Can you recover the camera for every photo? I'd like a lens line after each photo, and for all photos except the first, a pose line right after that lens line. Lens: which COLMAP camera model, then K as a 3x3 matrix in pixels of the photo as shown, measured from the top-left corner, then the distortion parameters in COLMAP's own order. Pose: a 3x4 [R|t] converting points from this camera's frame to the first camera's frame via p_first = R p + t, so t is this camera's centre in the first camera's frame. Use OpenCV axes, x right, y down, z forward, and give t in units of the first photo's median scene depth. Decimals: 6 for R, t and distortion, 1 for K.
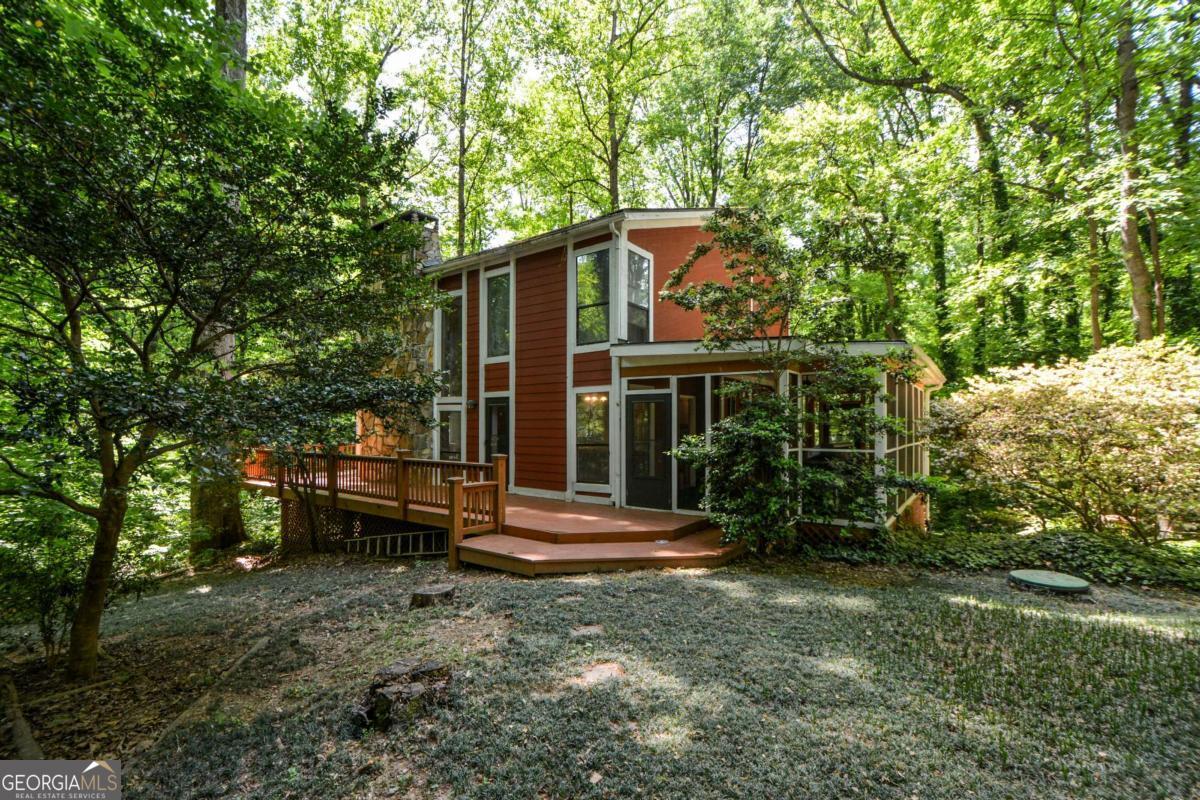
lens RADIAL K [[530.7, 0, 600.9], [0, 530.7, 402.3], [0, 0, 1]] dist [-0.000732, -0.003701]
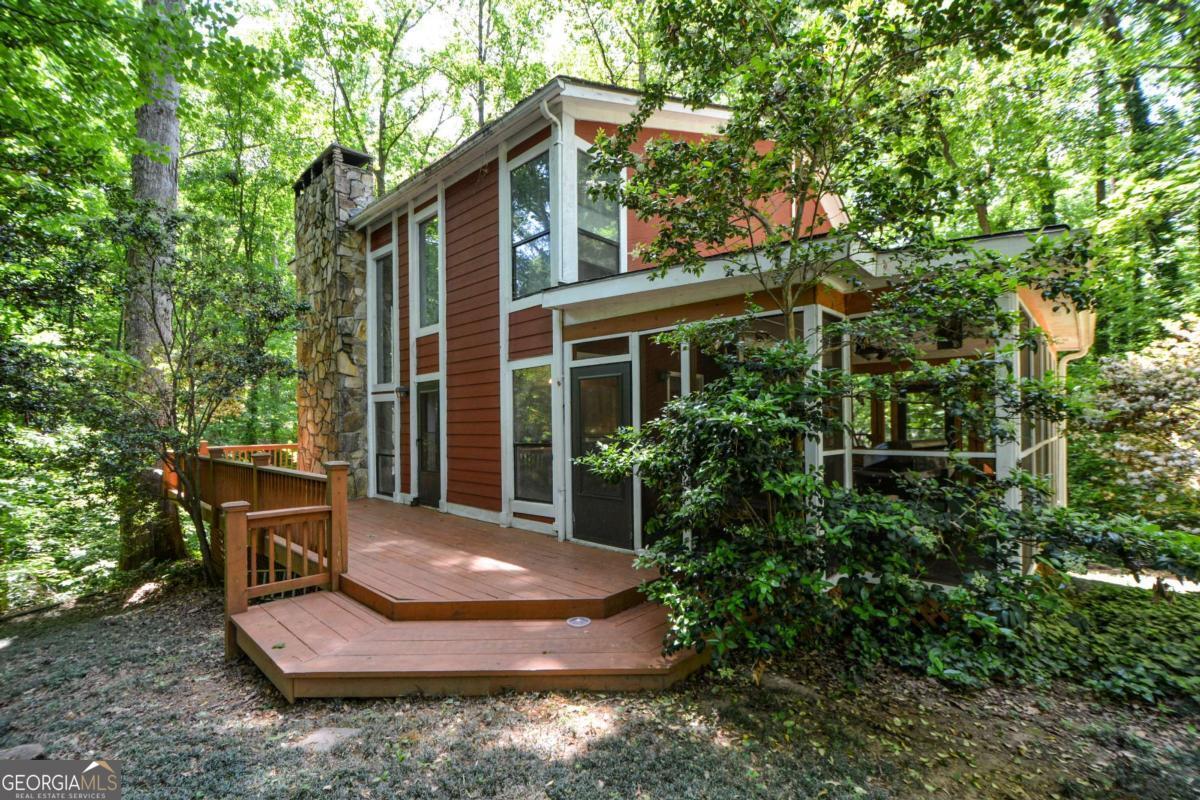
lens RADIAL K [[530.7, 0, 598.4], [0, 530.7, 404.9], [0, 0, 1]] dist [-0.000732, -0.003701]
pose [[0.992275, -0.015355, -0.123107, 0.154805], [0.016356, 0.999841, 0.007126, 0.026449], [0.122978, -0.009085, 0.992368, 0.346257]]
